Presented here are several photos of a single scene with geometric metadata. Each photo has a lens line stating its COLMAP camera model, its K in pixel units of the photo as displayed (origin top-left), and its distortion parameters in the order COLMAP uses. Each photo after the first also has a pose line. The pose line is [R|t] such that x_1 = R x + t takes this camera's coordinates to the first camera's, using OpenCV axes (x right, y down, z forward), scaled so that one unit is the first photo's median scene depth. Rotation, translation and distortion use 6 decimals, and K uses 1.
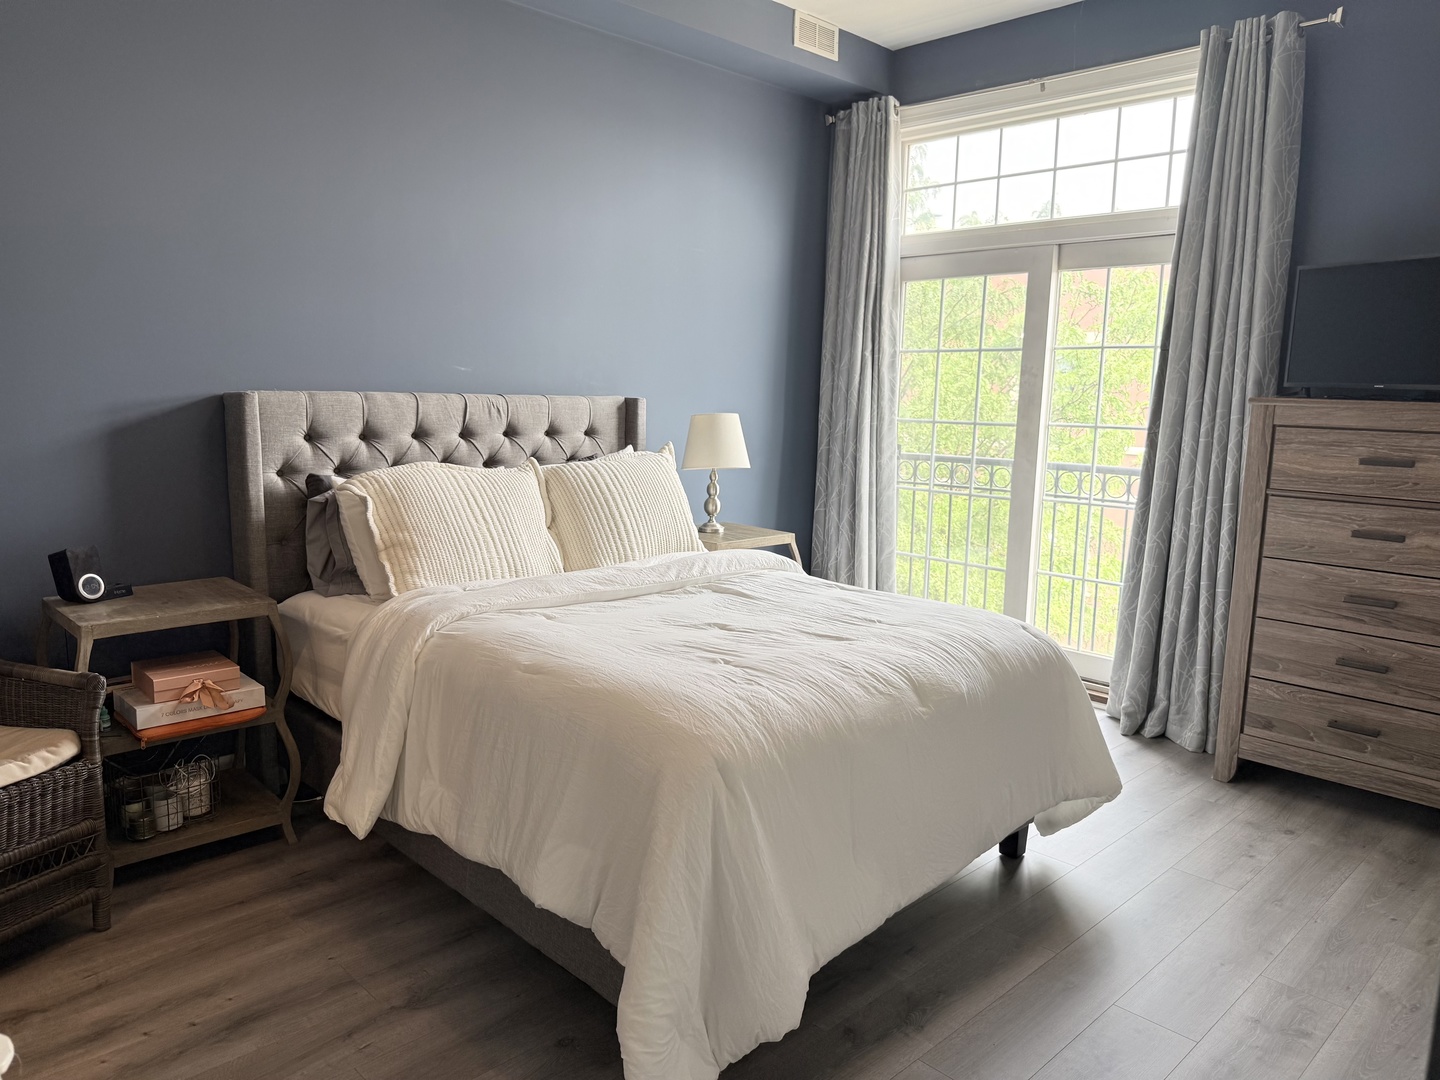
lens RADIAL K [[1022.1, 0, 720.0], [0, 1022.1, 540.0], [0, 0, 1]] dist [0.068289, -0.094957]
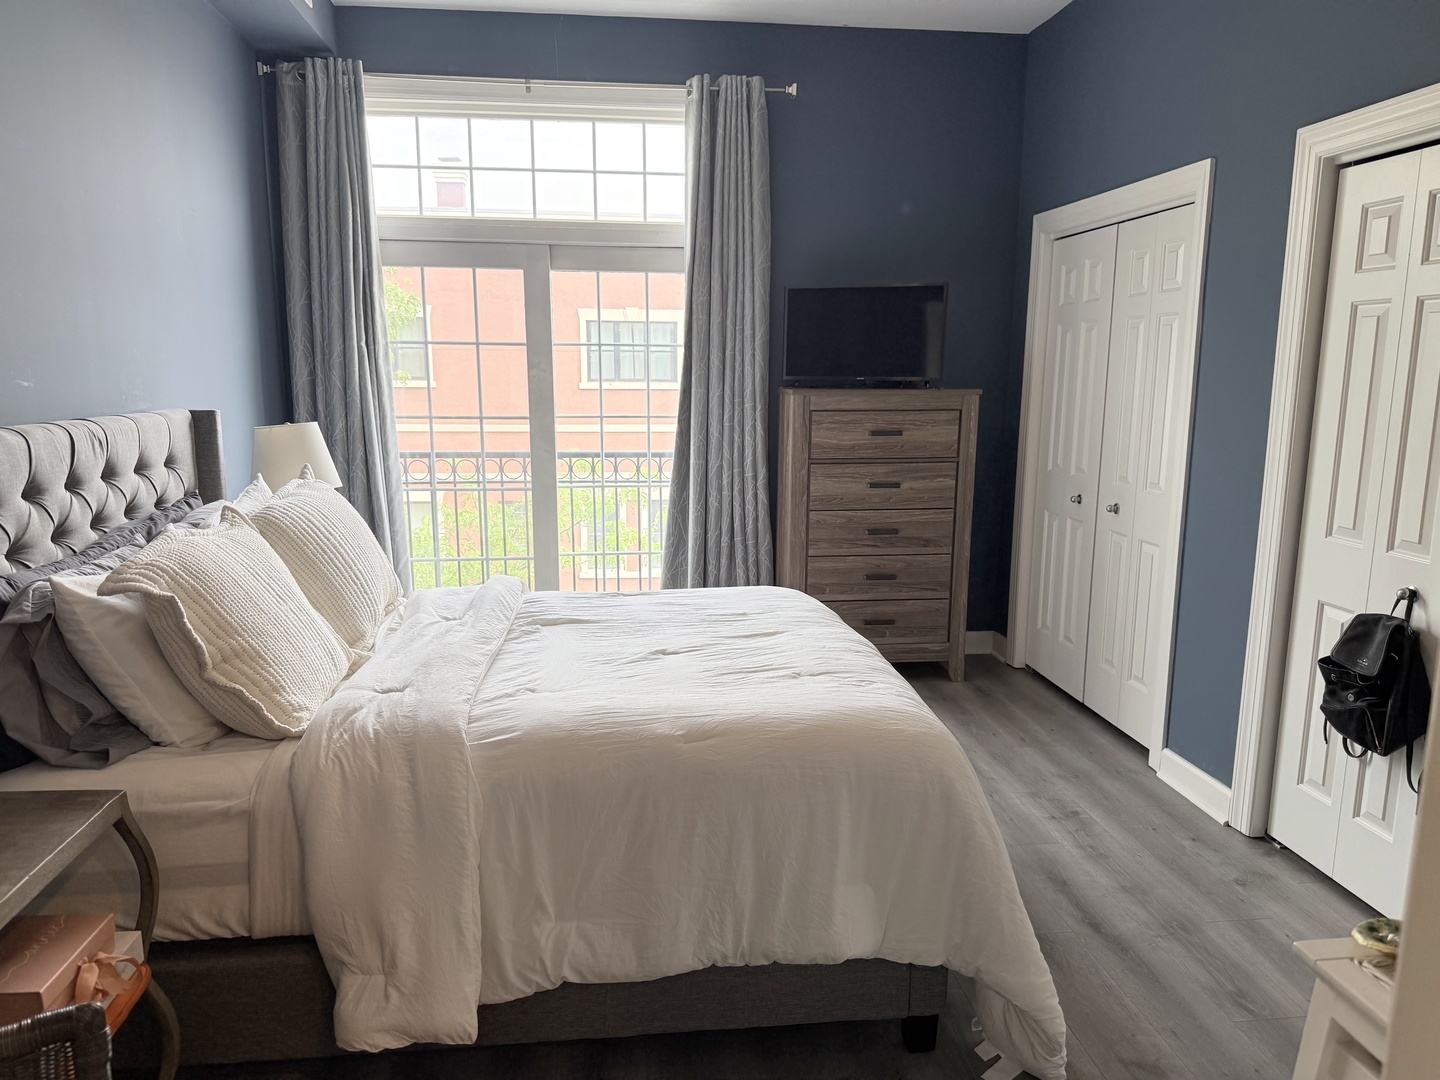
lens RADIAL K [[1007.1, 0, 720.0], [0, 1007.1, 553.0], [0, 0, 1]] dist [0.120444, -0.218357]
pose [[0.608930, -0.161958, 0.776514, -0.550953], [0.128485, 0.986145, 0.104926, -0.080024], [-0.782749, 0.035878, 0.621302, 0.292142]]
